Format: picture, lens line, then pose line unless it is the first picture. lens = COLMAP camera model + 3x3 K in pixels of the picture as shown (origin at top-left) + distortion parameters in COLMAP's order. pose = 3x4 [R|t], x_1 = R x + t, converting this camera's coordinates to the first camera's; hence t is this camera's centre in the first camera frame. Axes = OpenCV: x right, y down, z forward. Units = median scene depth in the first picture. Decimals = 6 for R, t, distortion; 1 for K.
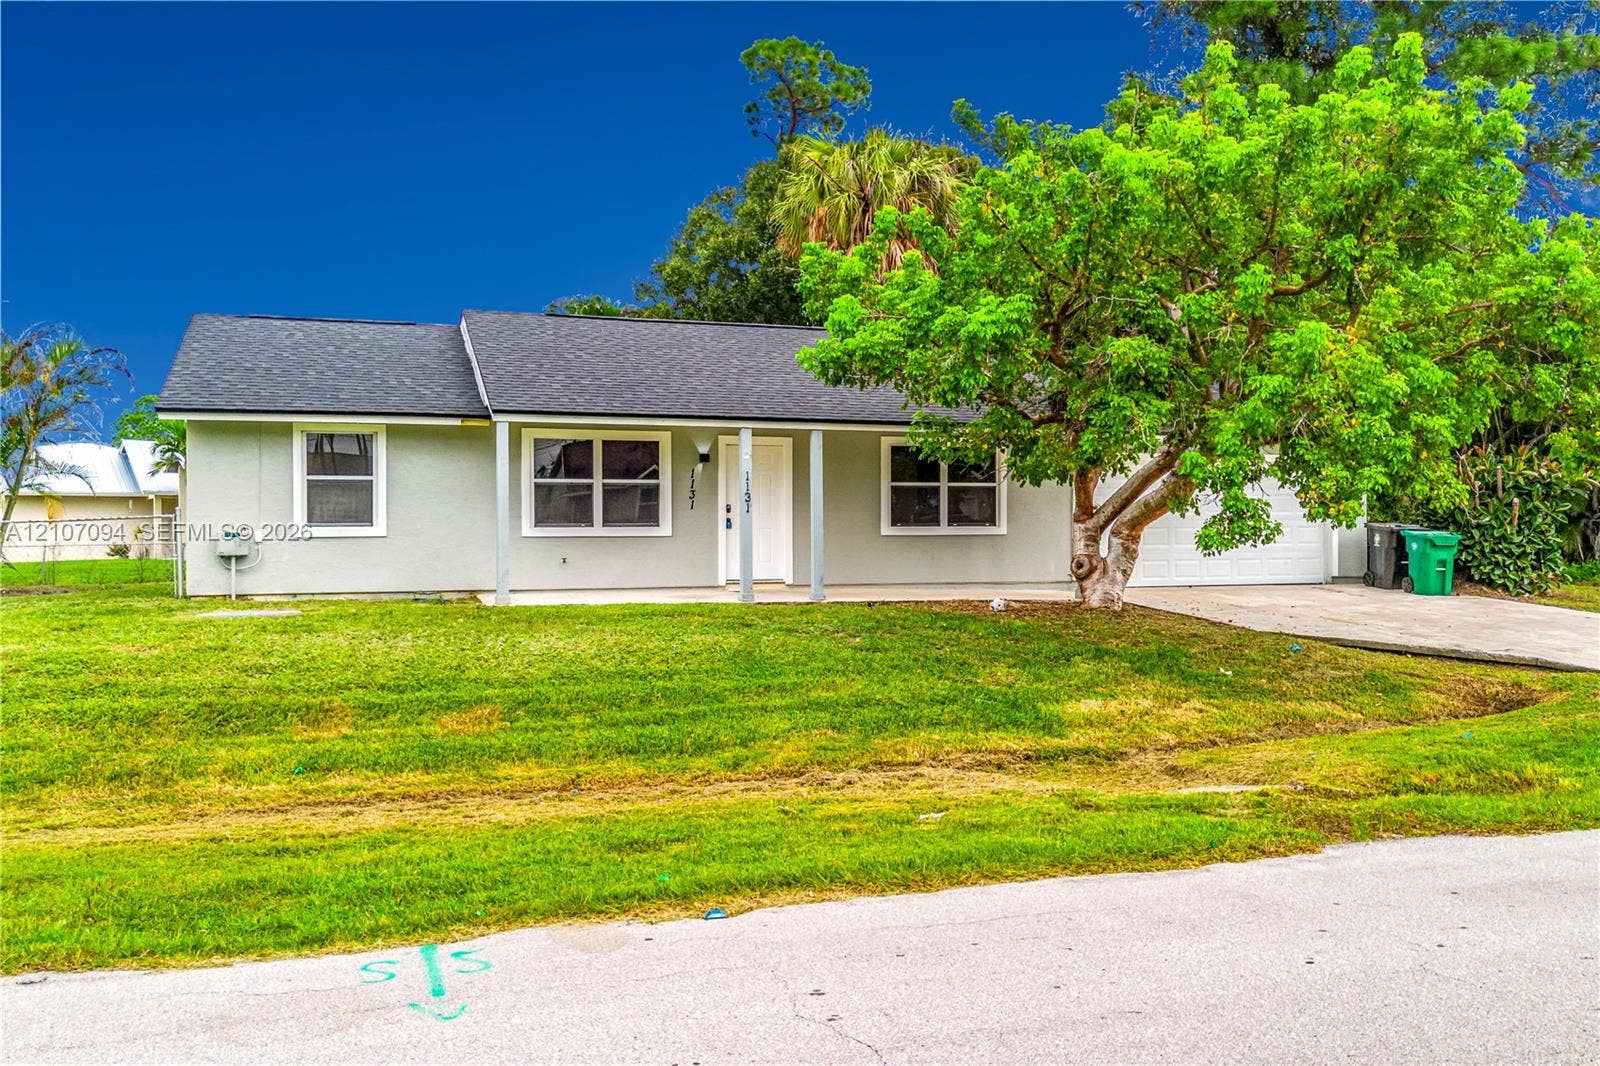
lens RADIAL K [[1343.8, 0, 805.2], [0, 1343.8, 535.2], [0, 0, 1]] dist [0.071305, -0.077050]
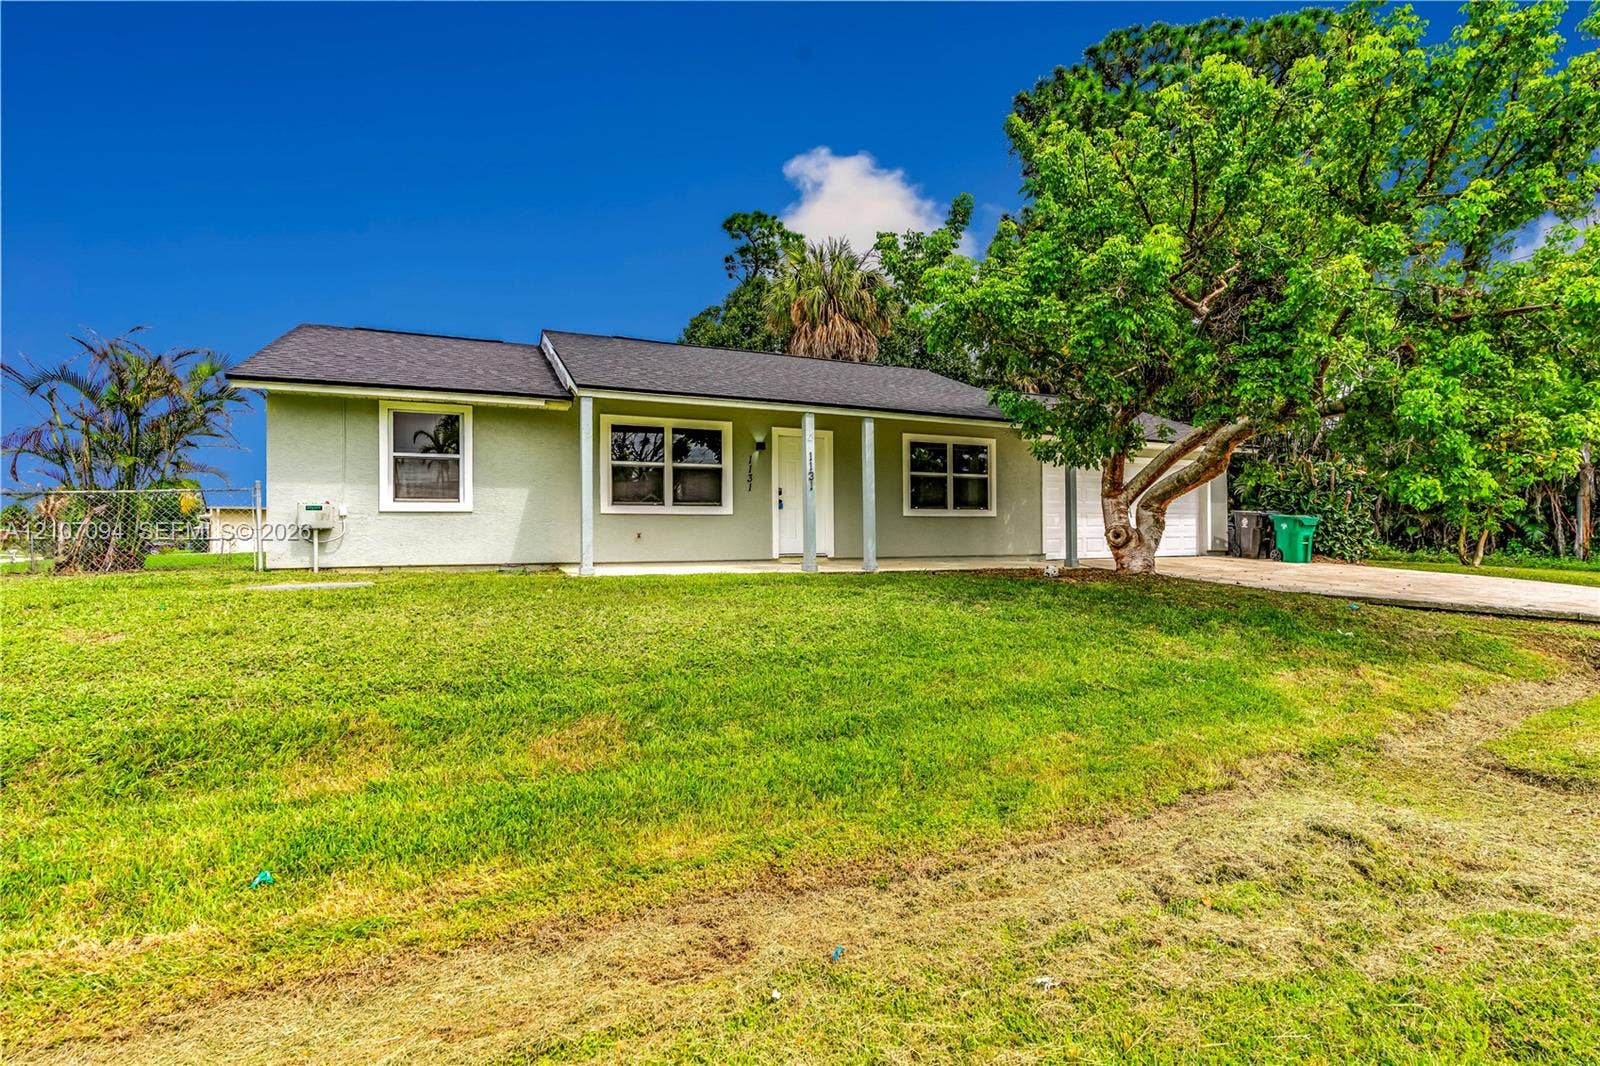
lens RADIAL K [[724.9, 0, 796.7], [0, 724.9, 532.5], [0, 0, 1]] dist [-0.019272, 0.008538]
pose [[0.994750, -0.003560, 0.102277, -0.116215], [0.005053, 0.999884, -0.014348, 0.026392], [-0.102214, 0.014790, 0.994653, 0.416064]]
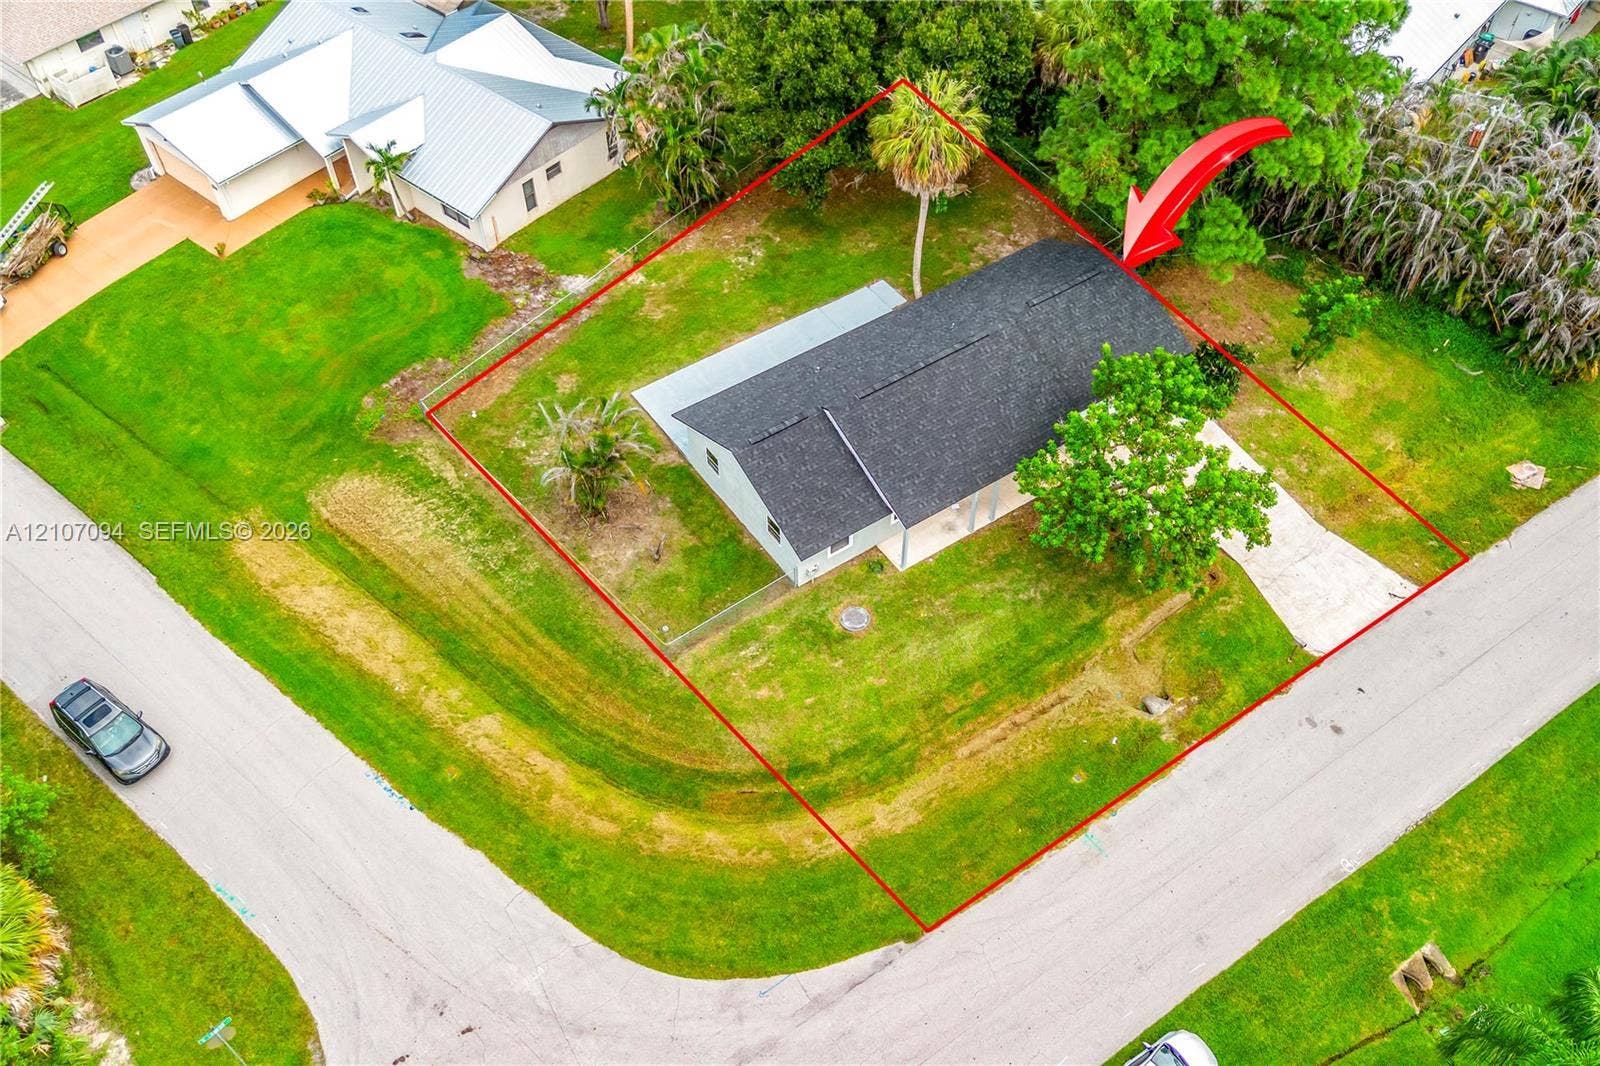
lens RADIAL K [[1346.2, 0, 804.8], [0, 1346.2, 534.0], [0, 0, 1]] dist [0.054114, -0.037029]
pose [[0.959668, -0.213116, 0.183355, -0.902757], [-0.001514, 0.648267, 0.761412, -2.102322], [-0.281133, -0.730980, 0.621798, -0.659413]]
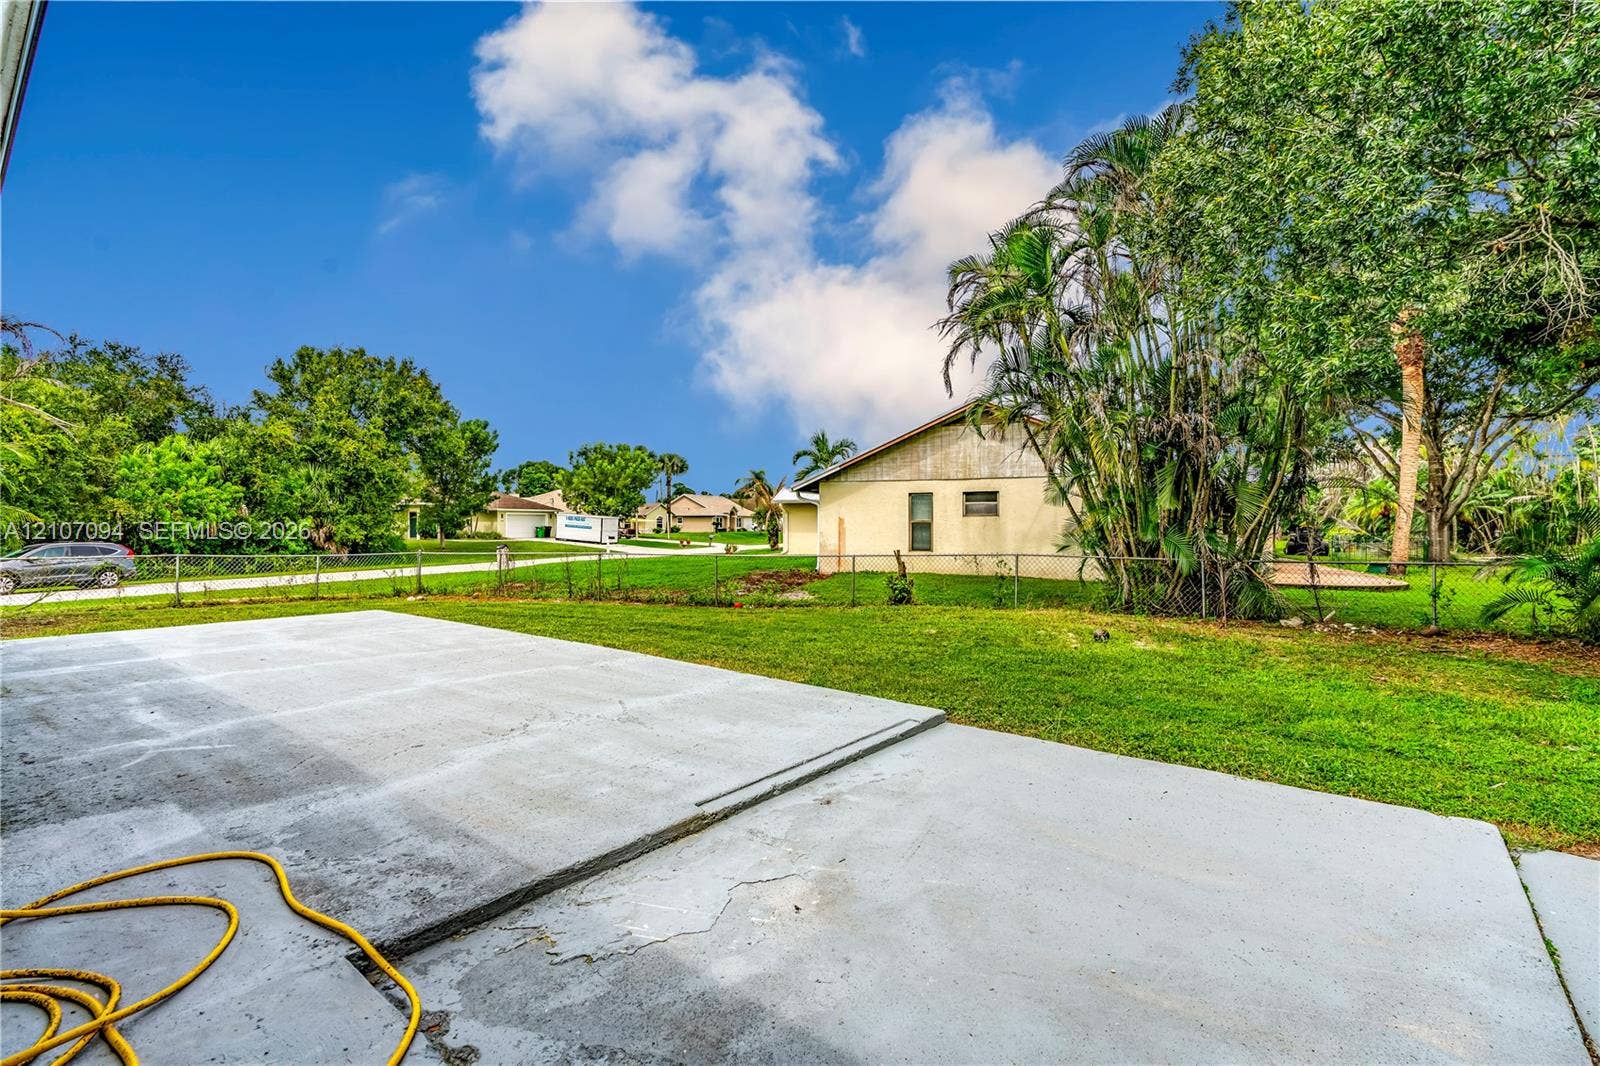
lens RADIAL K [[721.2, 0, 796.7], [0, 721.2, 532.9], [0, 0, 1]] dist [-0.018448, 0.007189]
pose [[0.540138, 0.012699, -0.841481, 0.042485], [-0.001329, 0.999898, 0.014237, -0.026504], [0.841575, -0.006571, 0.540100, 1.589911]]
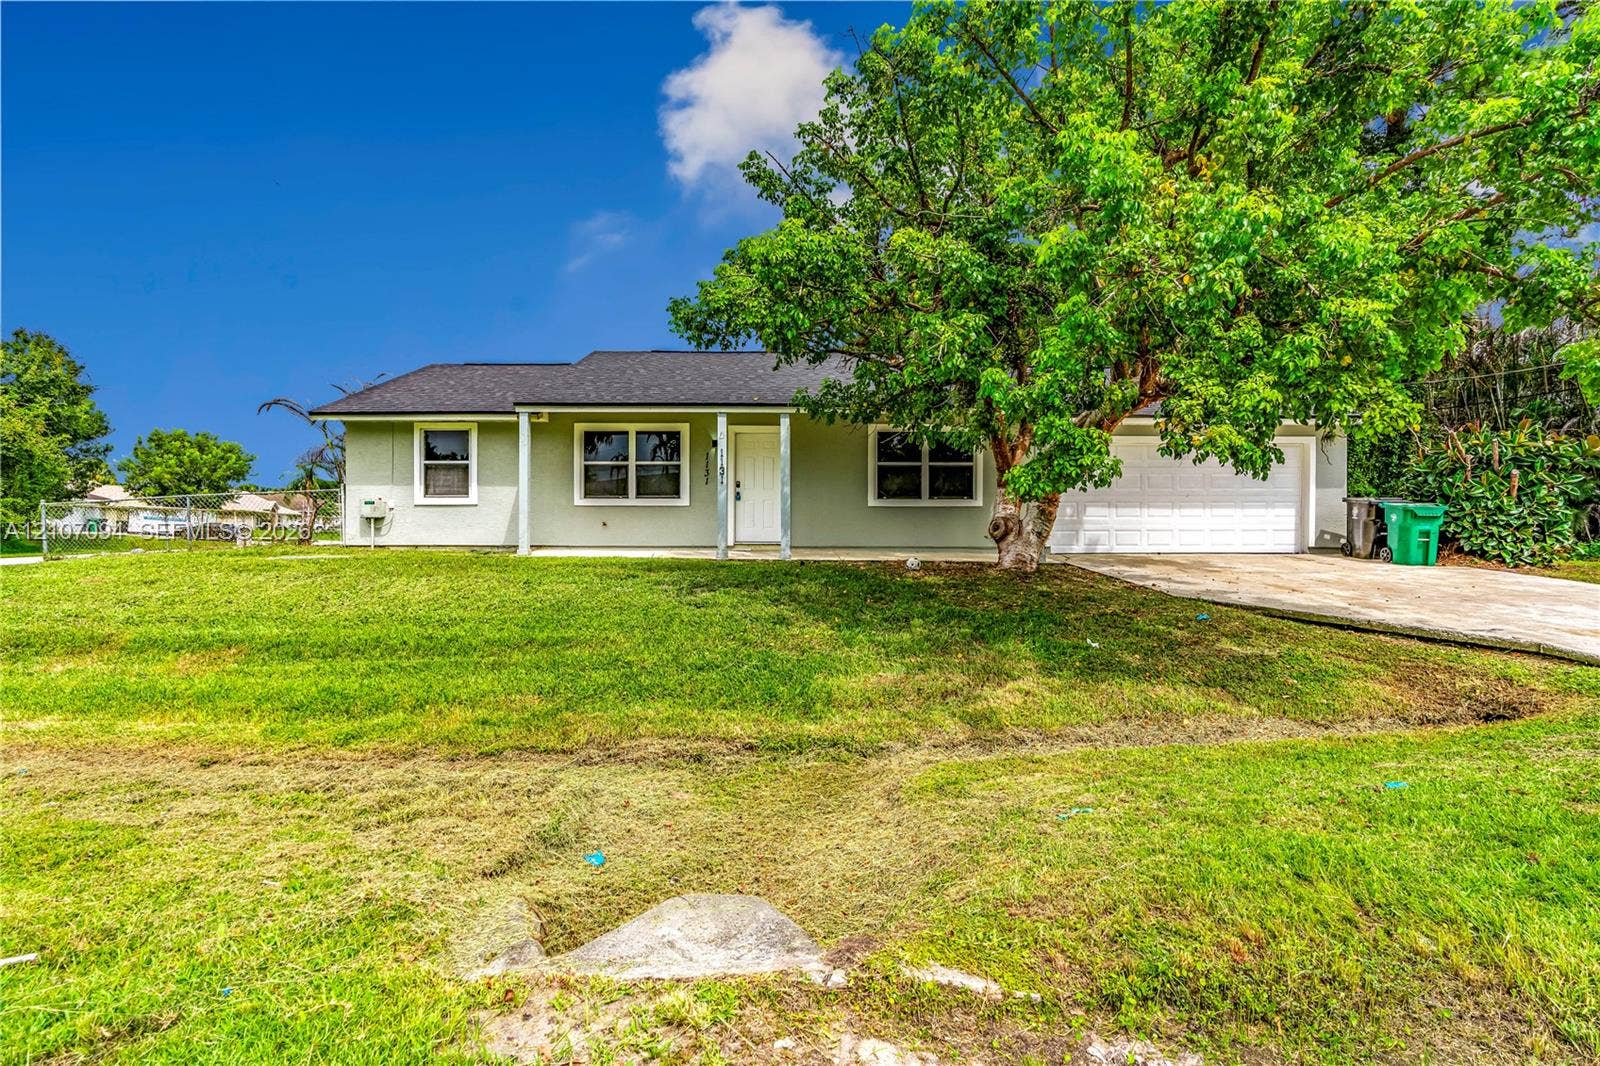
lens RADIAL K [[724.9, 0, 796.7], [0, 724.9, 532.5], [0, 0, 1]] dist [-0.019272, 0.008538]
pose [[0.951849, 0.006839, -0.306492, 0.219723], [-0.005945, 0.999975, 0.003852, 0.024050], [0.306511, -0.001845, 0.951865, 0.408381]]
